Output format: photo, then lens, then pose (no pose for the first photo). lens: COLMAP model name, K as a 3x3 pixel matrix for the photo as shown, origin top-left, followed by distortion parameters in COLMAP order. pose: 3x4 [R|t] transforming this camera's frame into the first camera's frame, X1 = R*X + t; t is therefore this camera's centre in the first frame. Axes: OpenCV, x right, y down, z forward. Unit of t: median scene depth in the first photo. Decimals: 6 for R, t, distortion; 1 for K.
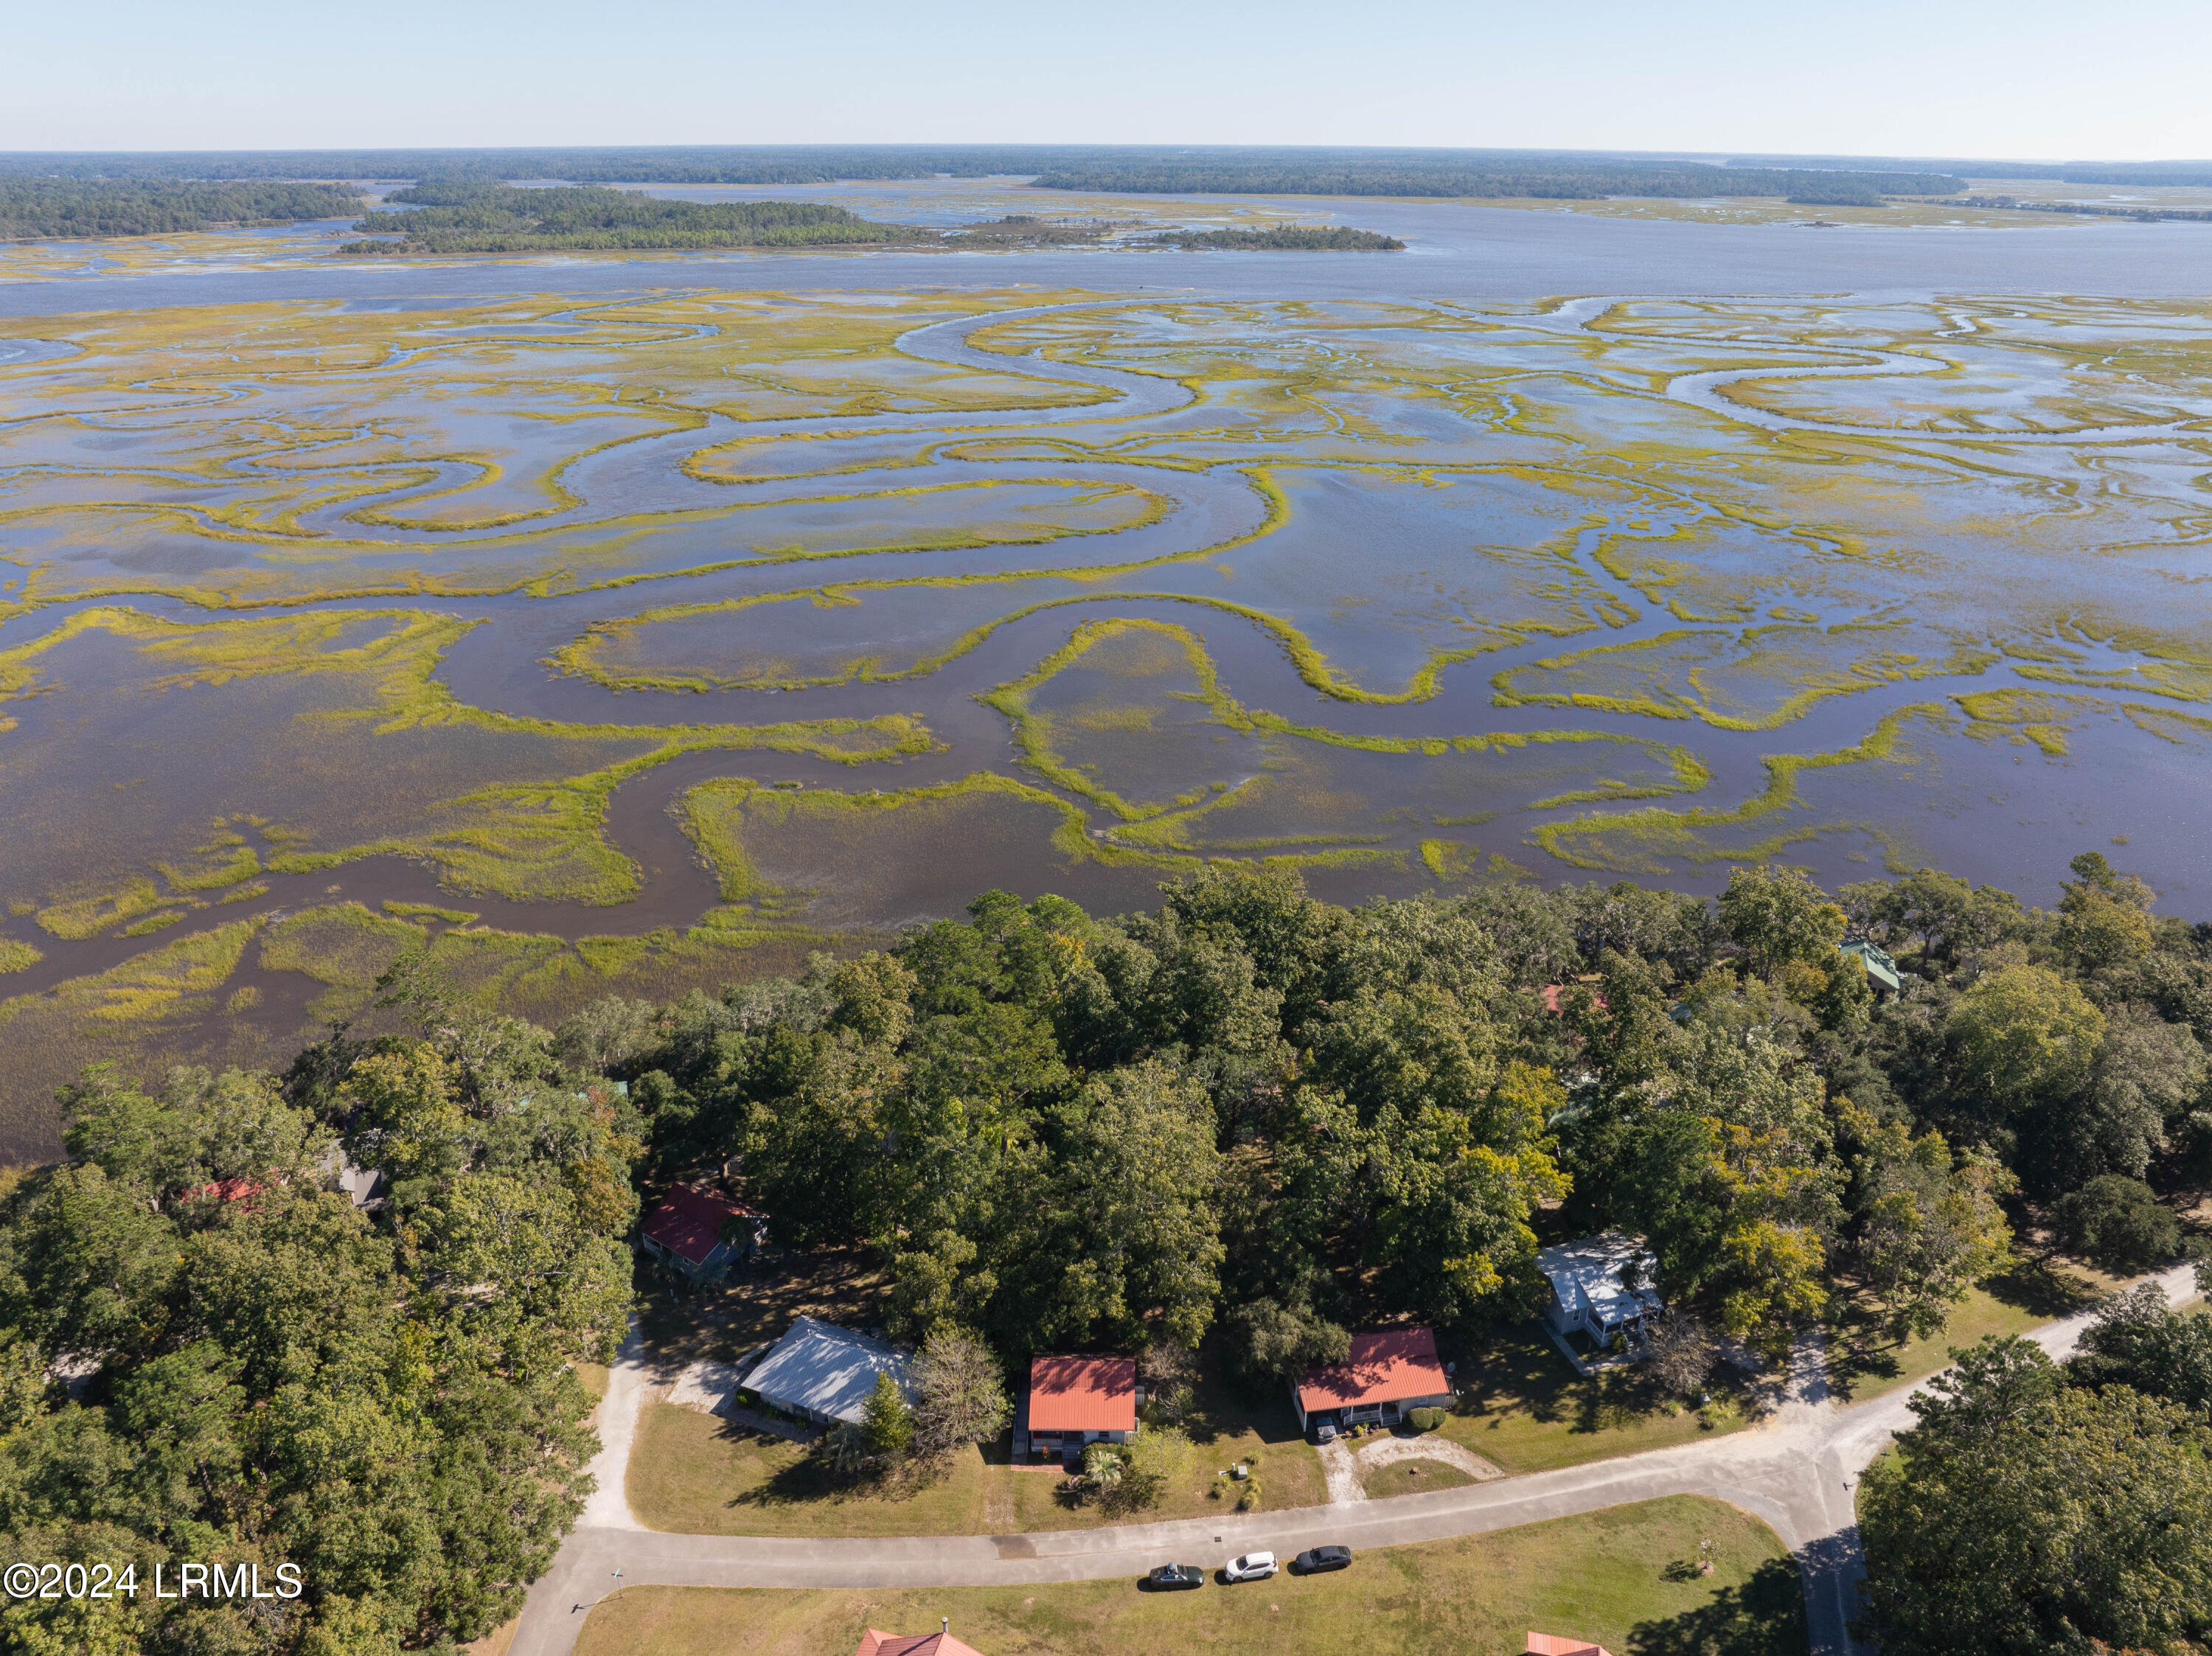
lens RADIAL K [[1552.9, 0, 1120.2], [0, 1552.9, 820.0], [0, 0, 1]] dist [-0.027528, -0.023045]
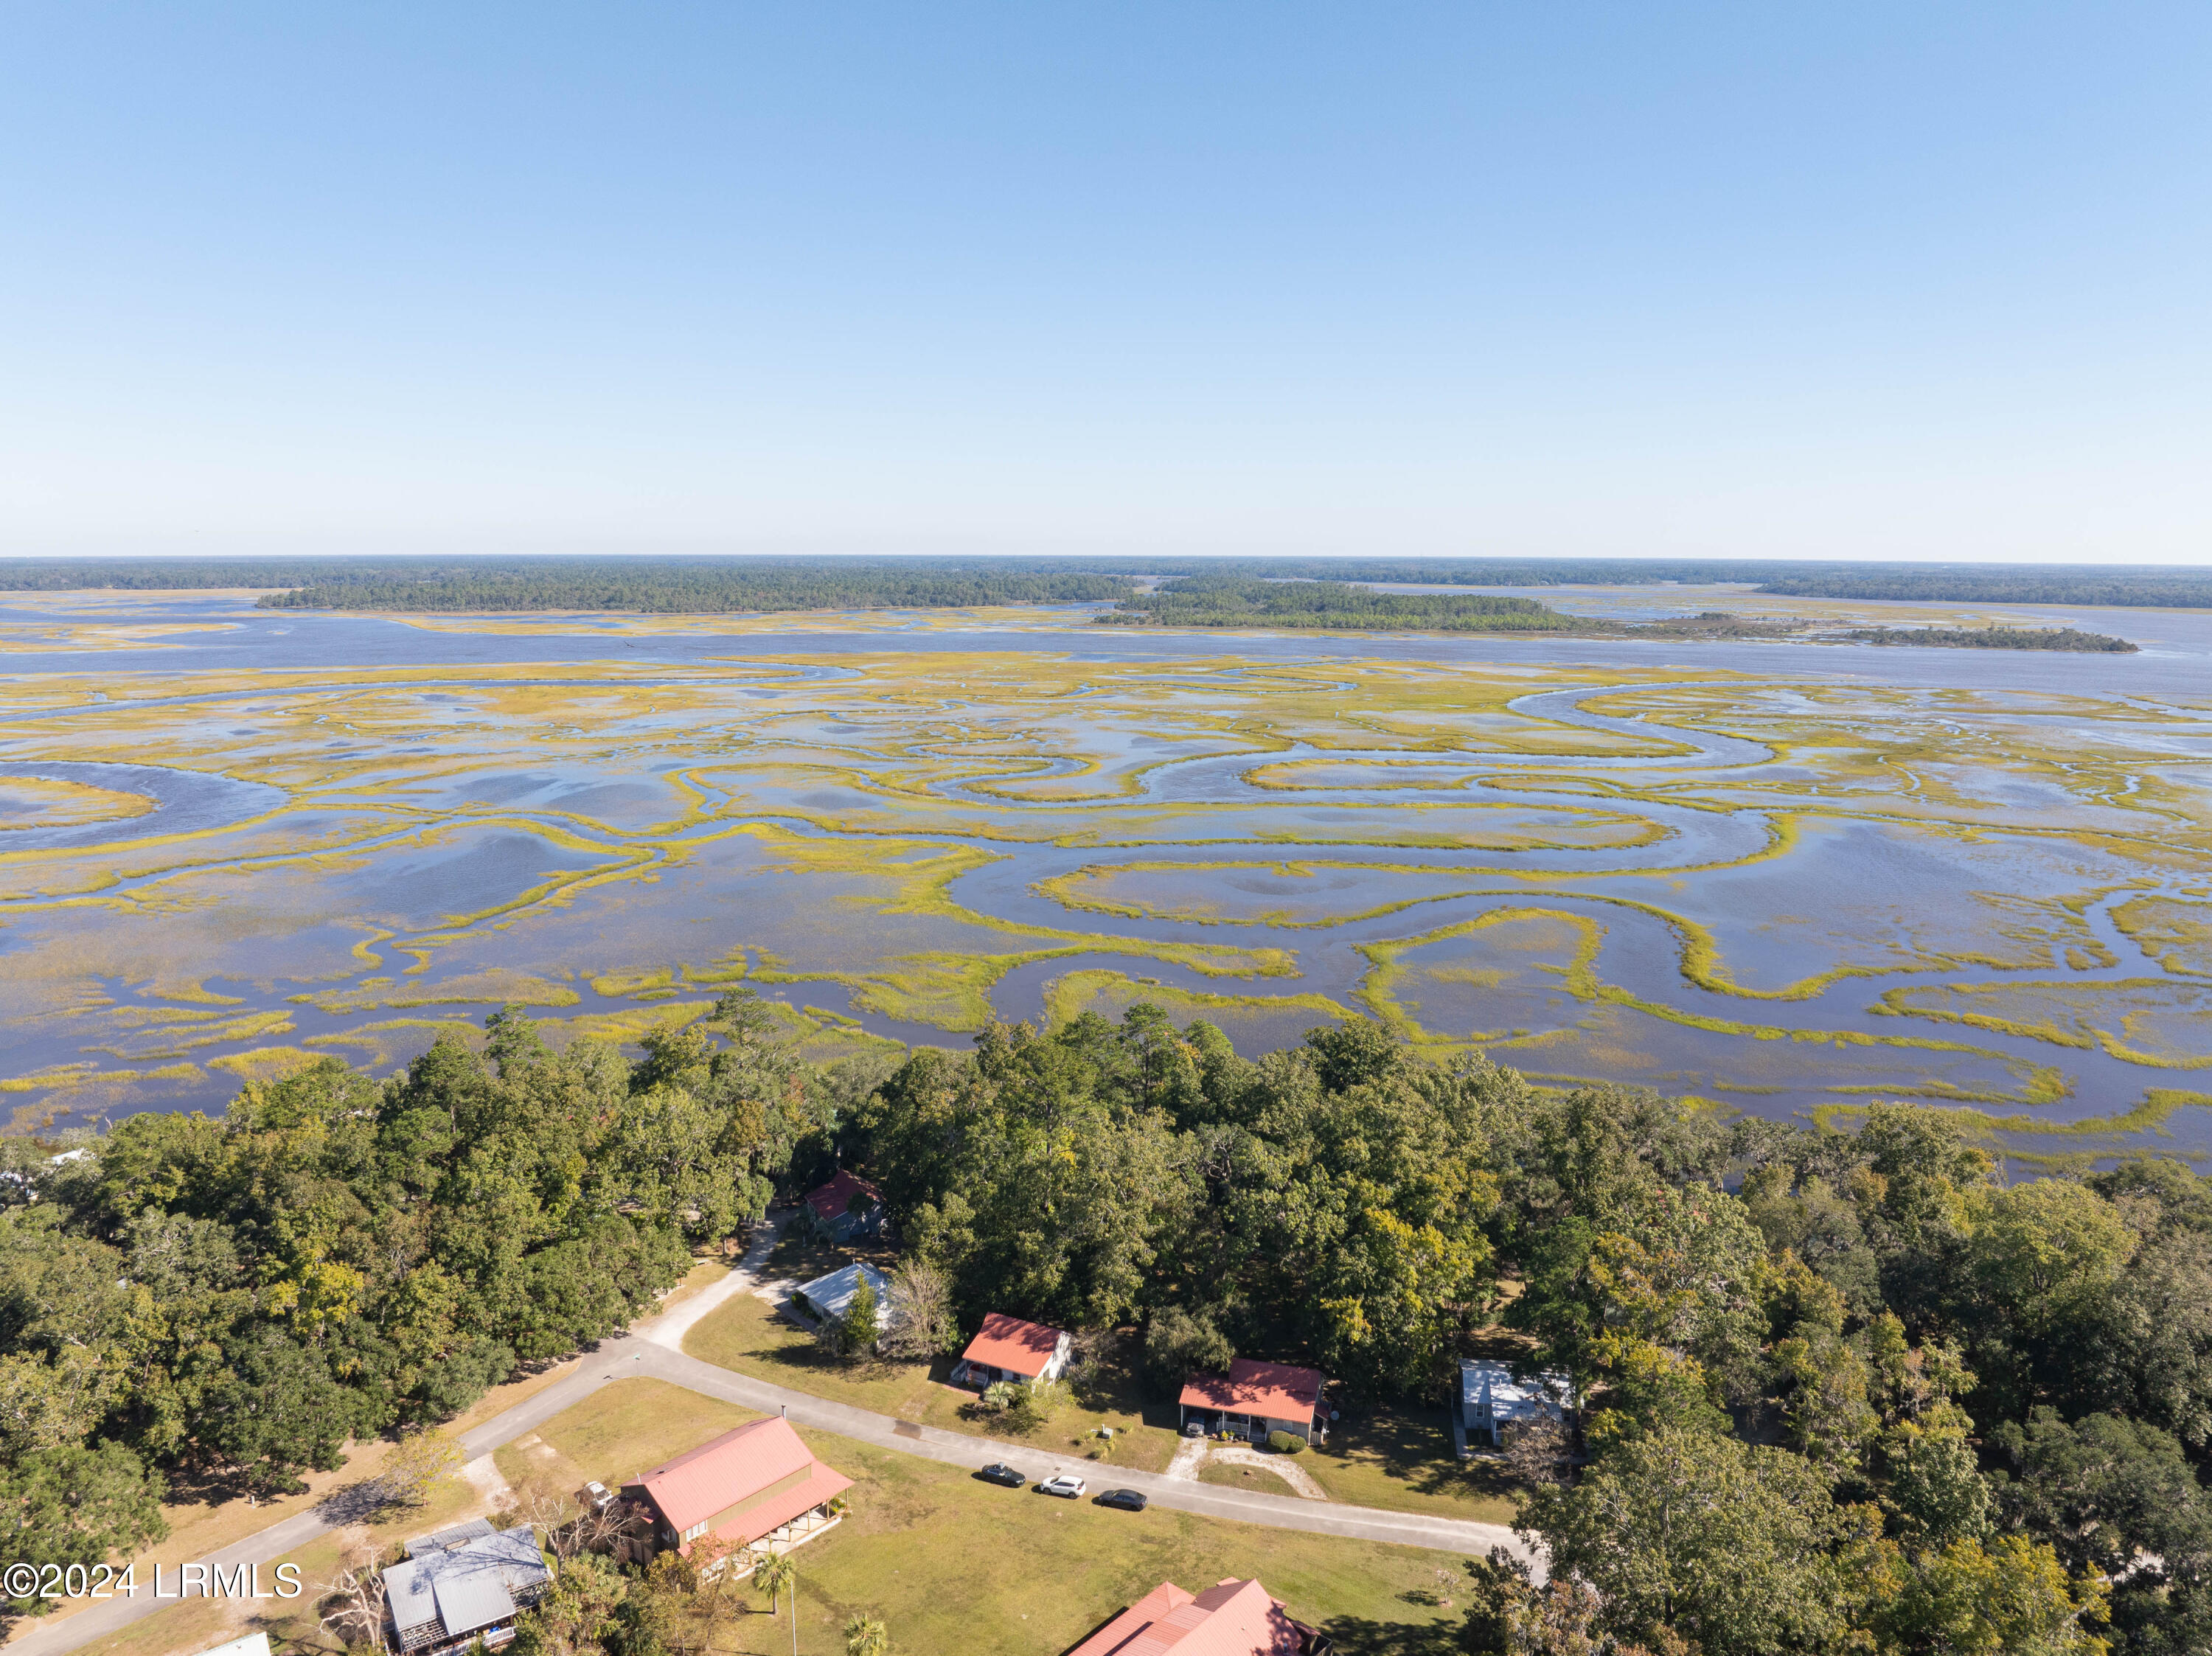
lens RADIAL K [[1552.9, 0, 1120.2], [0, 1552.9, 820.0], [0, 0, 1]] dist [-0.027528, -0.023045]
pose [[0.896755, 0.074943, -0.436134, 0.468034], [-0.178919, 0.962812, -0.202439, 0.176921], [0.404744, 0.259571, 0.876815, -0.112757]]
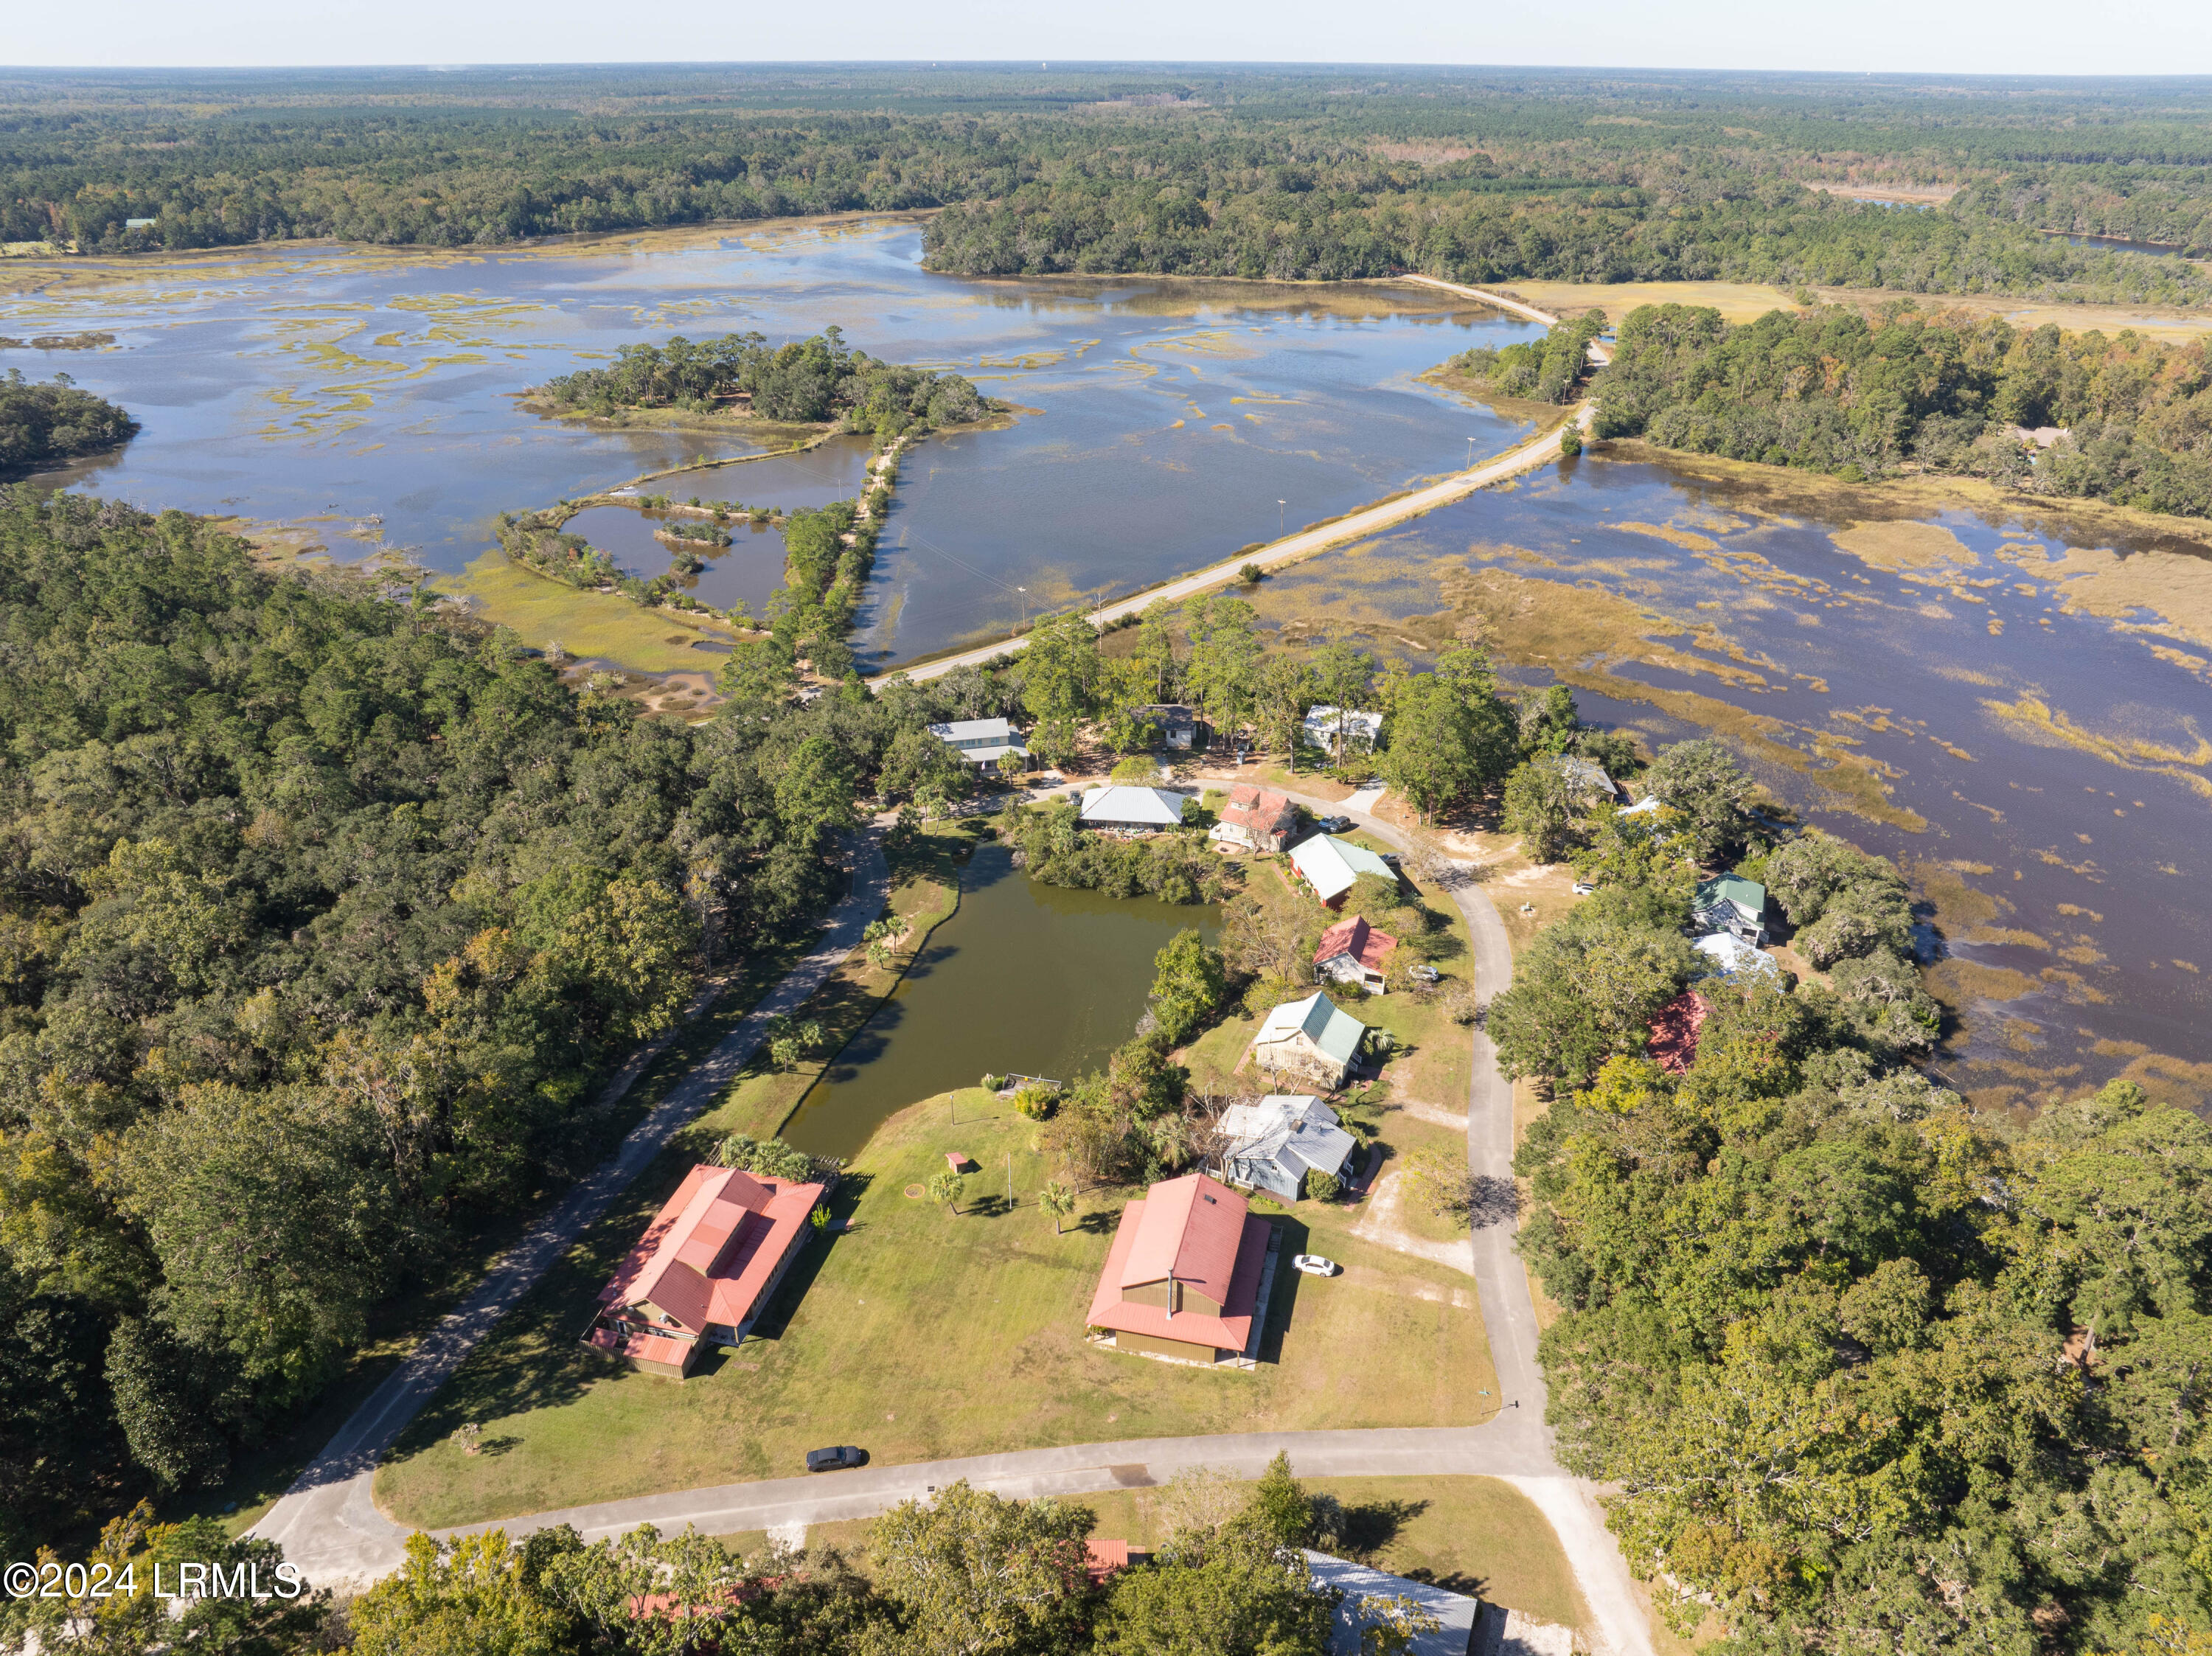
lens RADIAL K [[1552.9, 0, 1120.2], [0, 1552.9, 820.0], [0, 0, 1]] dist [-0.027528, -0.023045]
pose [[-0.999385, 0.005353, -0.034644, -0.020385], [-0.023133, 0.641813, 0.766512, -0.470058], [0.026338, 0.766842, -0.641295, 1.056392]]
